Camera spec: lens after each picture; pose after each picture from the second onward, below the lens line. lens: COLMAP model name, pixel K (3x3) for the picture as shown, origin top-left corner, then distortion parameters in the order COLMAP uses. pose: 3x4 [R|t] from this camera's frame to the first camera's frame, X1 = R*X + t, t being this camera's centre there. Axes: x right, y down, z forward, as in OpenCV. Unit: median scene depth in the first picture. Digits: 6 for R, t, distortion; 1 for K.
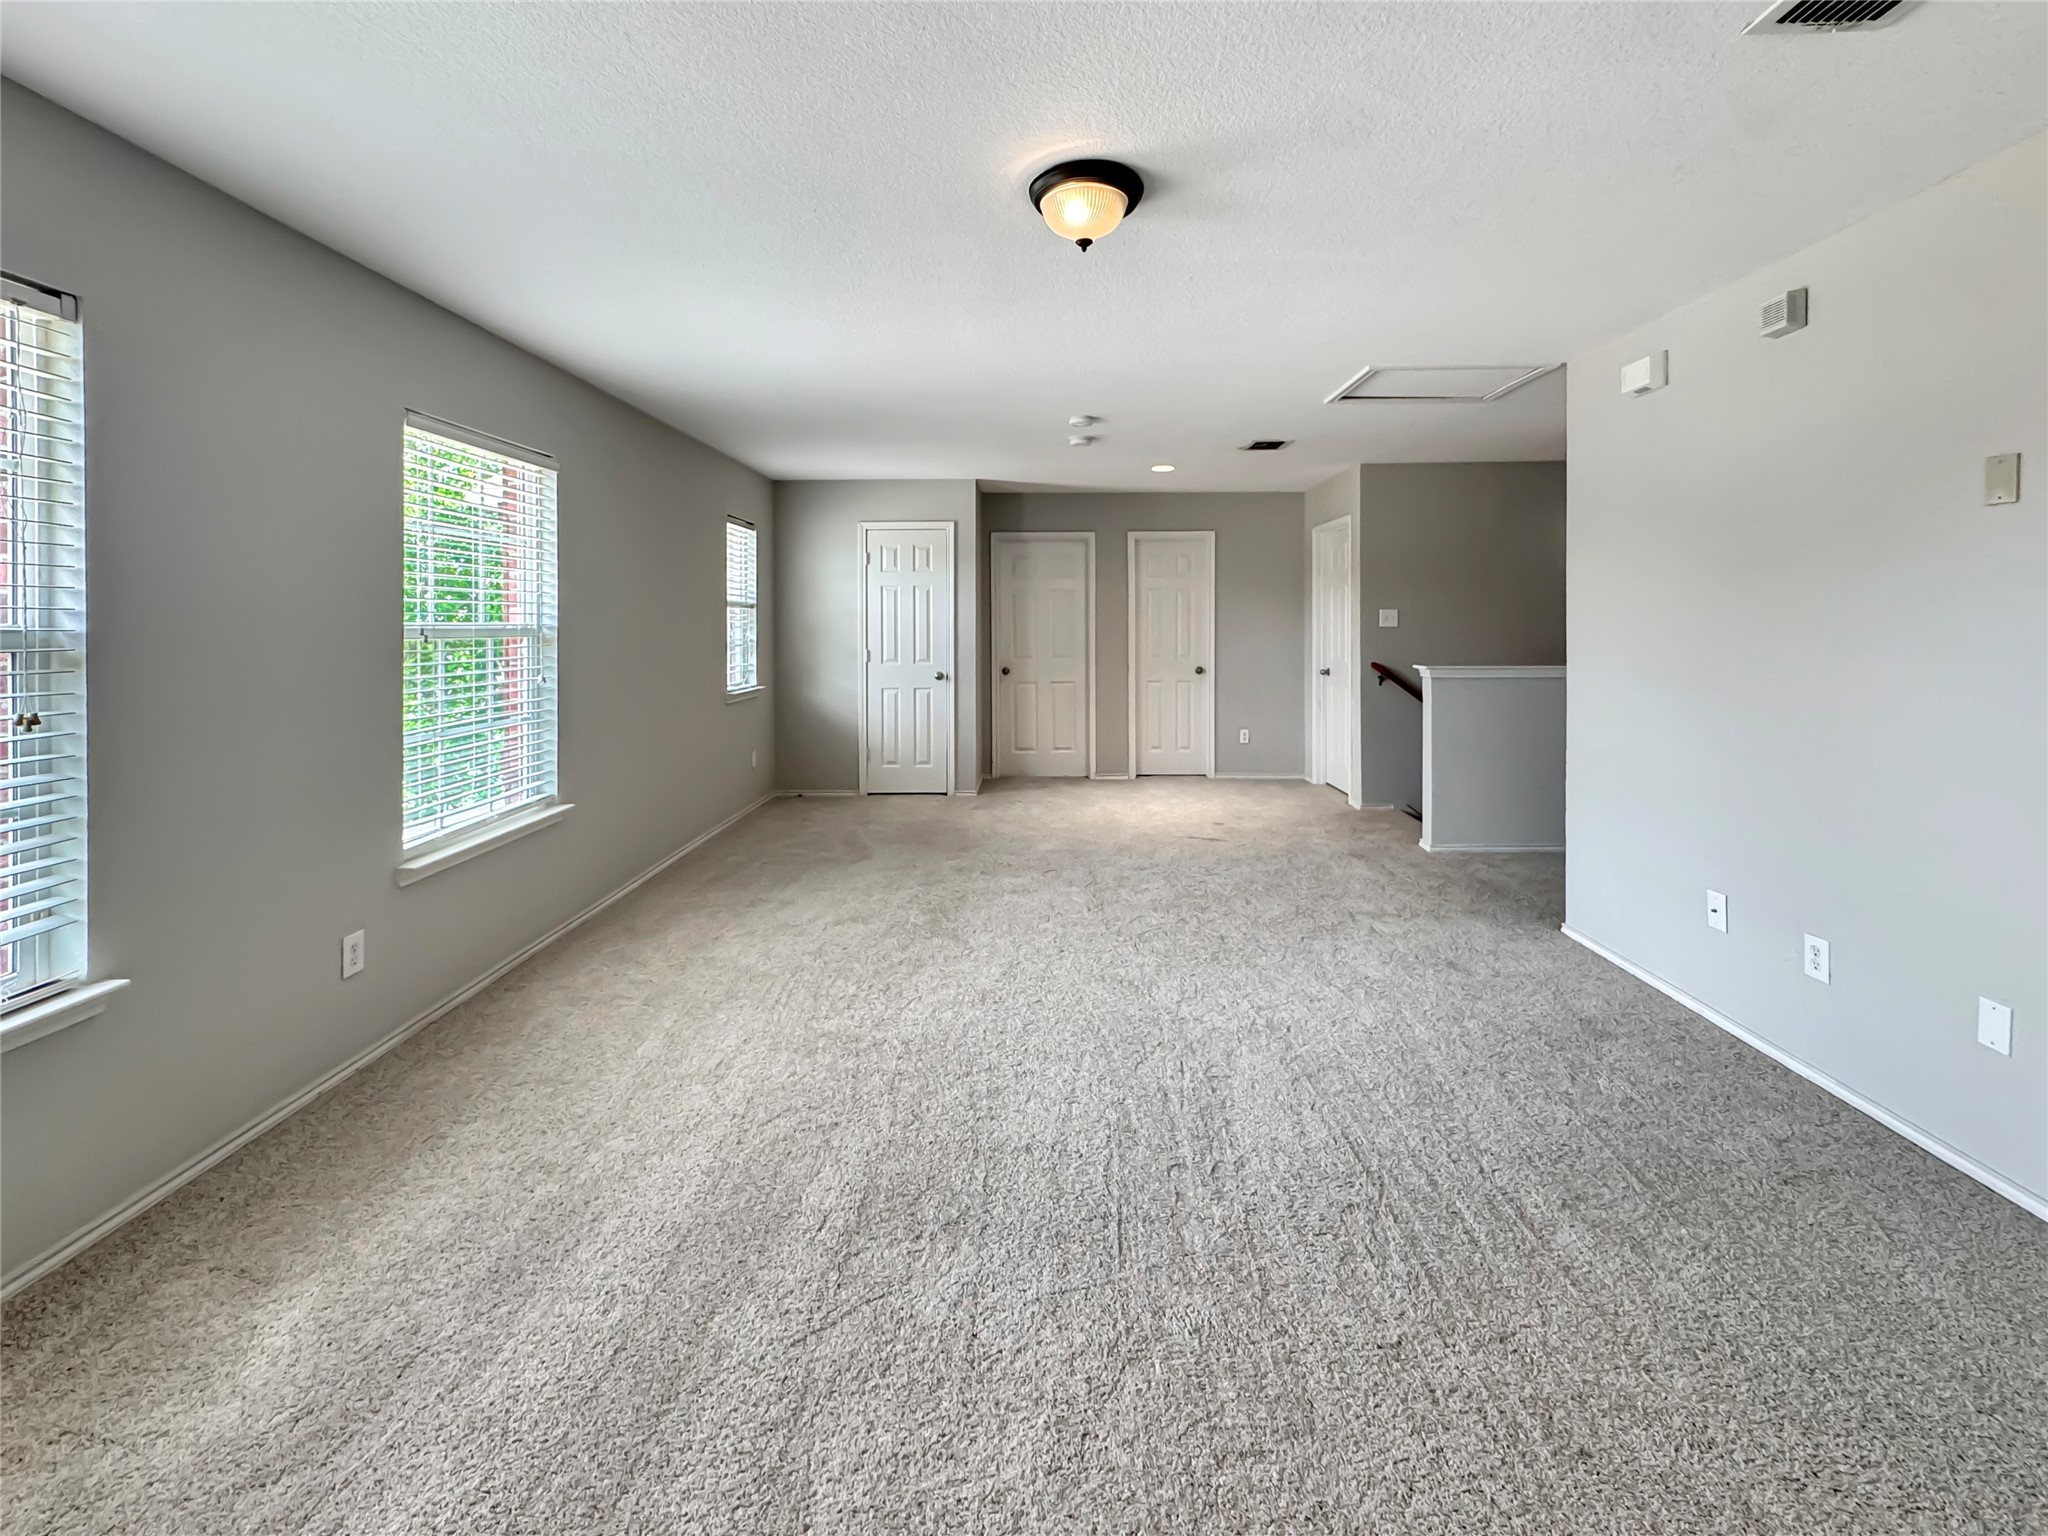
lens RADIAL K [[882.8, 0, 1033.0], [0, 882.8, 641.7], [0, 0, 1]] dist [-0.003930, 0.000581]
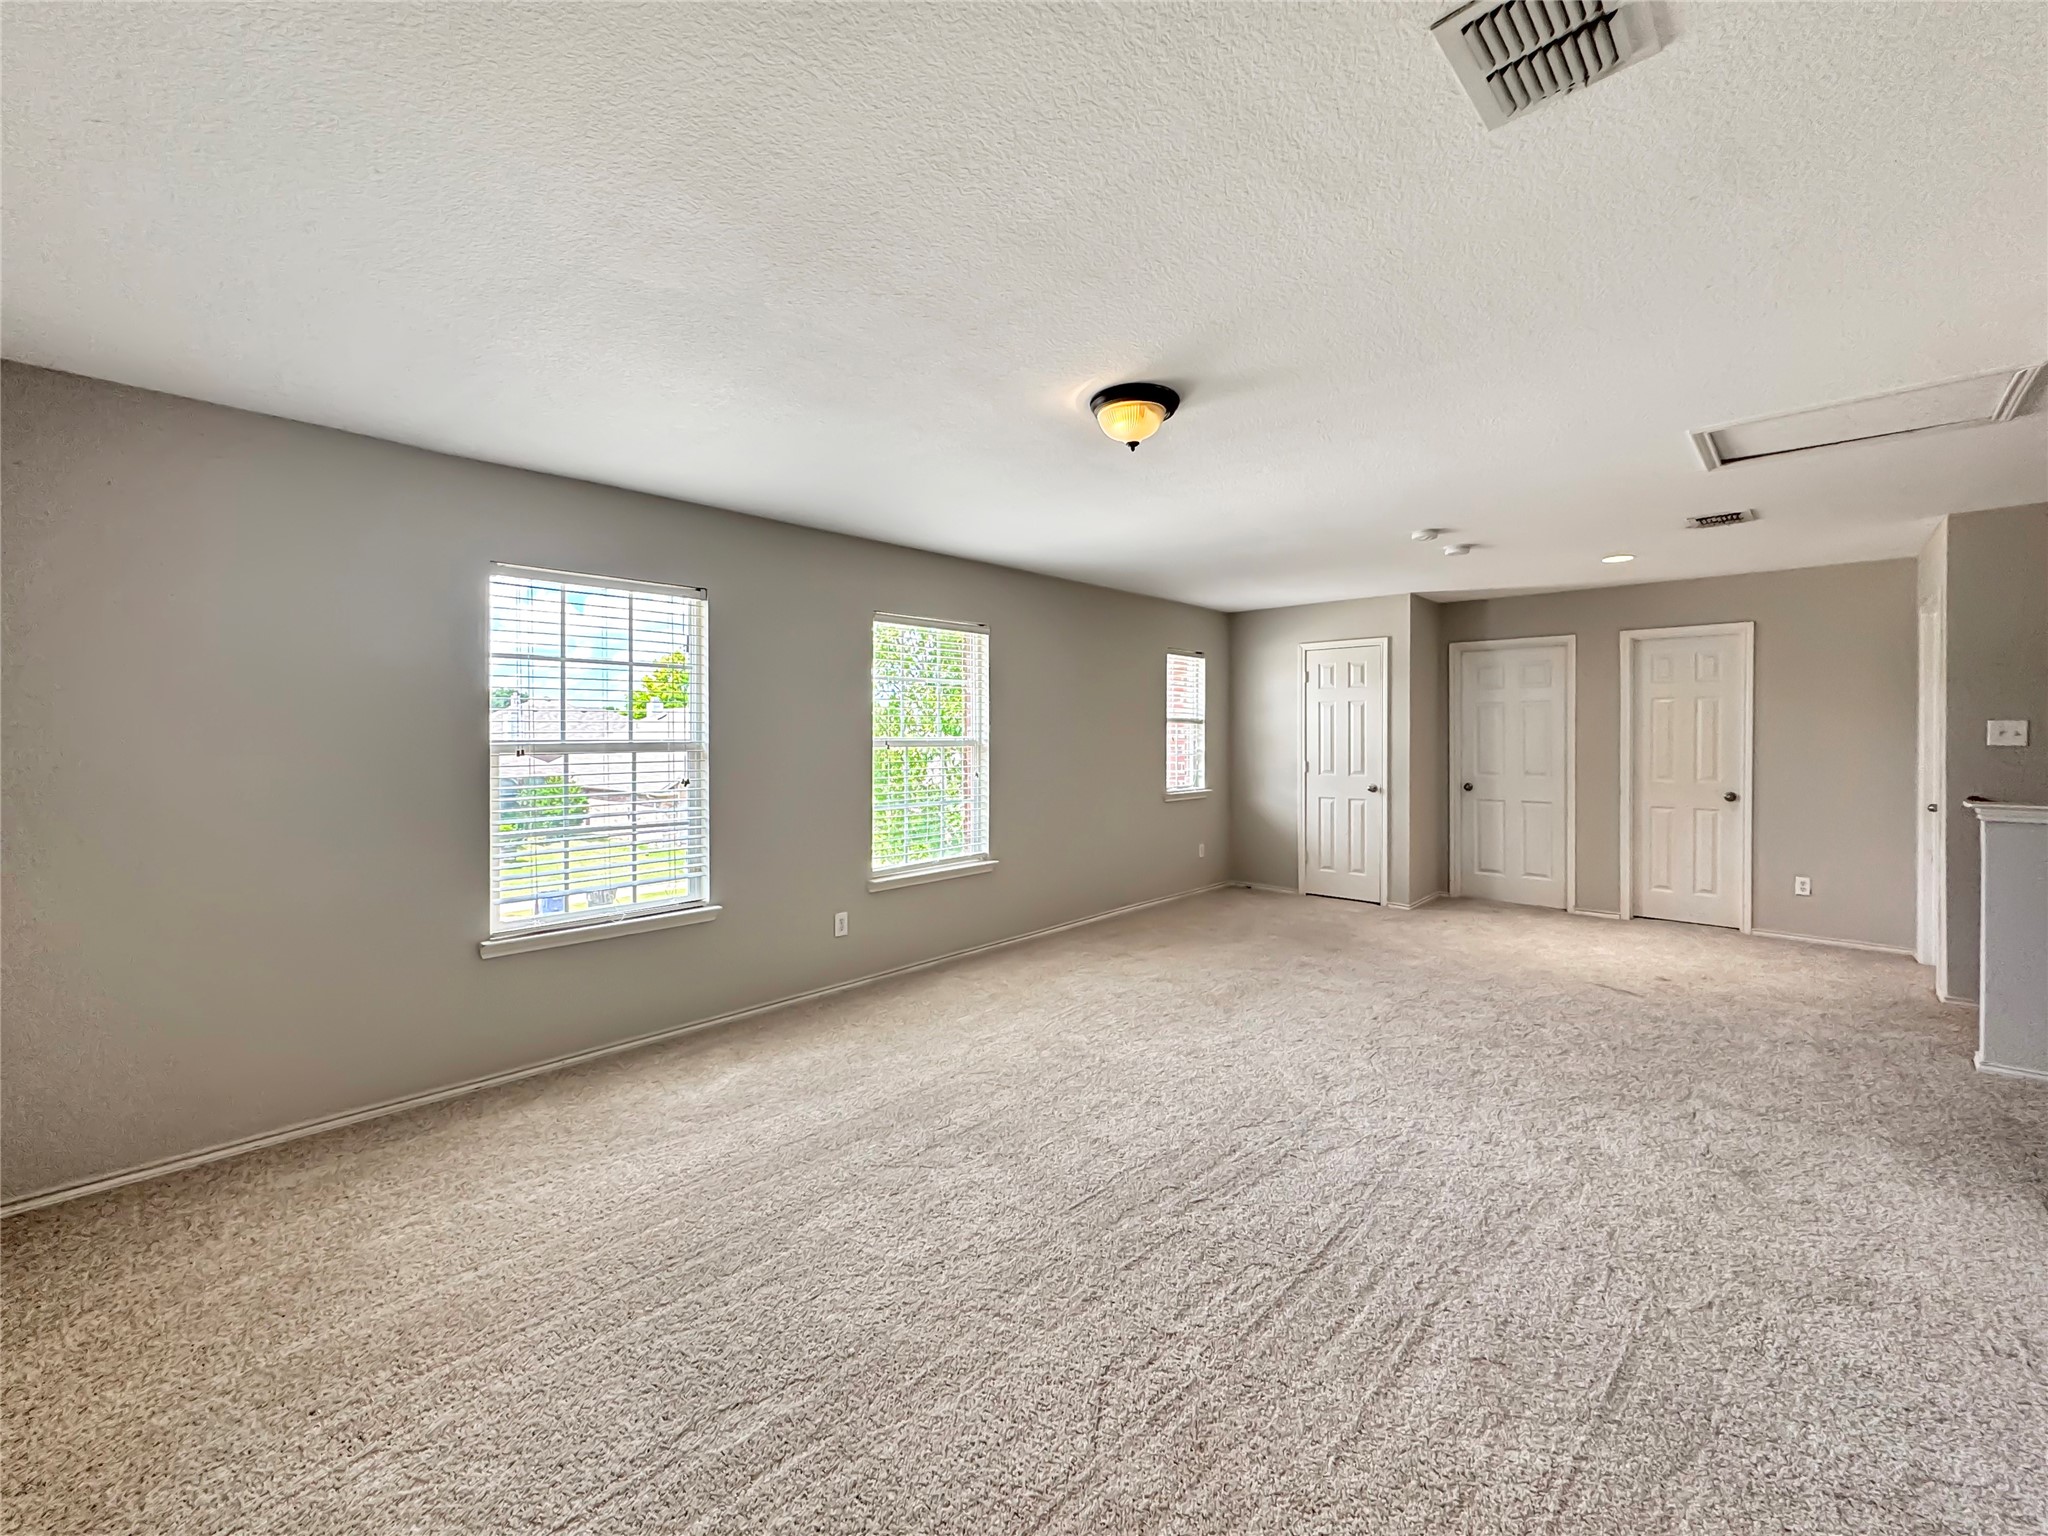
lens RADIAL K [[847.7, 0, 1022.1], [0, 847.7, 751.3], [0, 0, 1]] dist [-0.000053, -0.001454]
pose [[0.733820, 0.017180, -0.679127, 0.316521], [-0.016082, 0.999839, 0.007916, -0.006340], [0.679153, 0.005113, 0.733979, -0.003134]]
